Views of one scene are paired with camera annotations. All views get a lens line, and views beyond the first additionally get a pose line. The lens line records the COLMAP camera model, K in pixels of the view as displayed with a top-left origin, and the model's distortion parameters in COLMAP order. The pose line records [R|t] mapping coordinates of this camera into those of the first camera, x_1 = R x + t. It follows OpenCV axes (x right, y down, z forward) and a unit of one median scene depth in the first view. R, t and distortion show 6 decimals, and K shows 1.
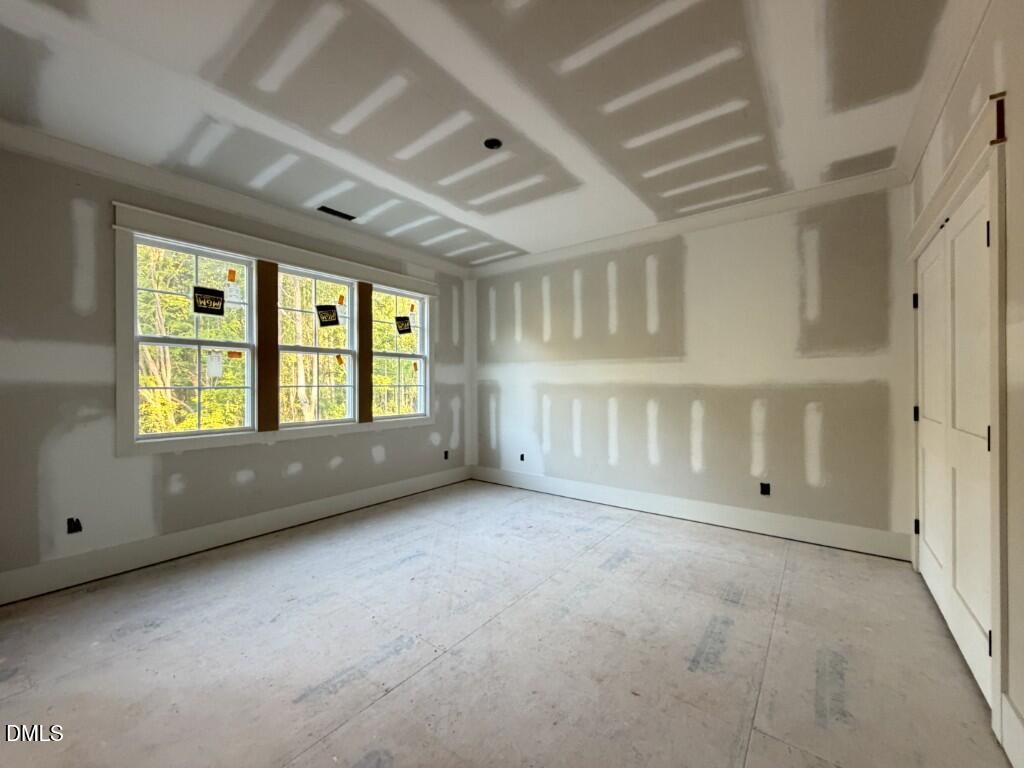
lens RADIAL K [[409.8, 0, 509.4], [0, 409.8, 384.7], [0, 0, 1]] dist [0.000136, 0.000014]
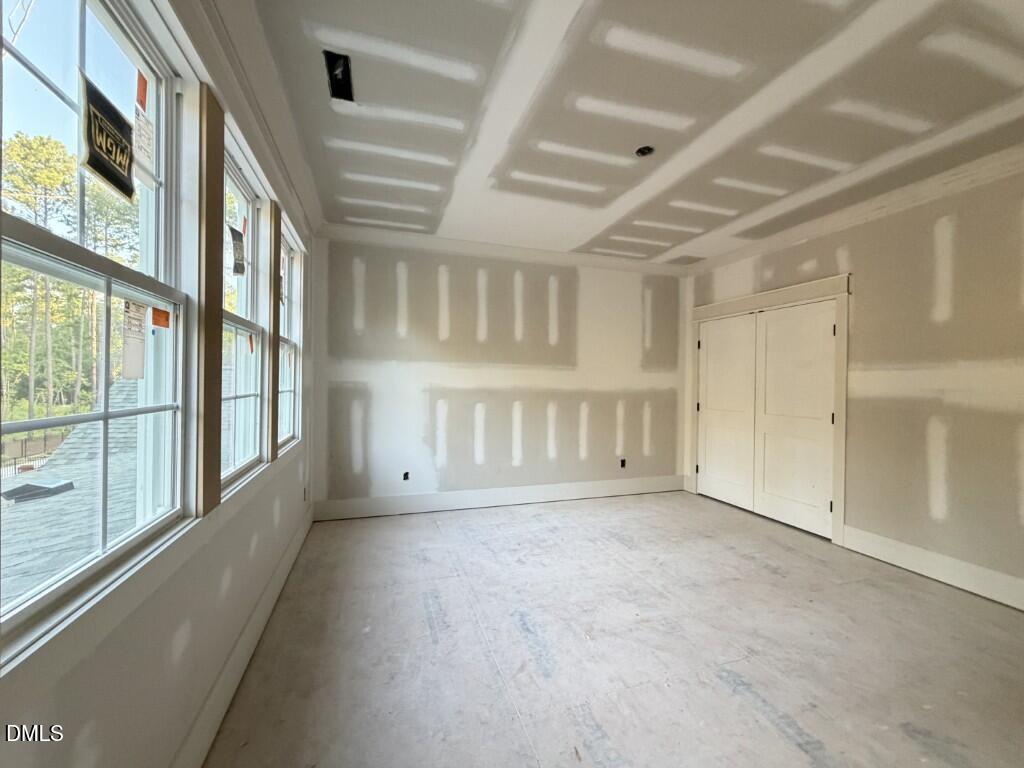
lens RADIAL K [[409.8, 0, 509.4], [0, 409.8, 384.7], [0, 0, 1]] dist [0.000136, 0.000014]
pose [[0.563103, 0.003893, 0.826377, -0.740723], [-0.013533, 0.999898, 0.004511, -0.018636], [-0.826276, -0.013724, 0.563099, 0.505475]]
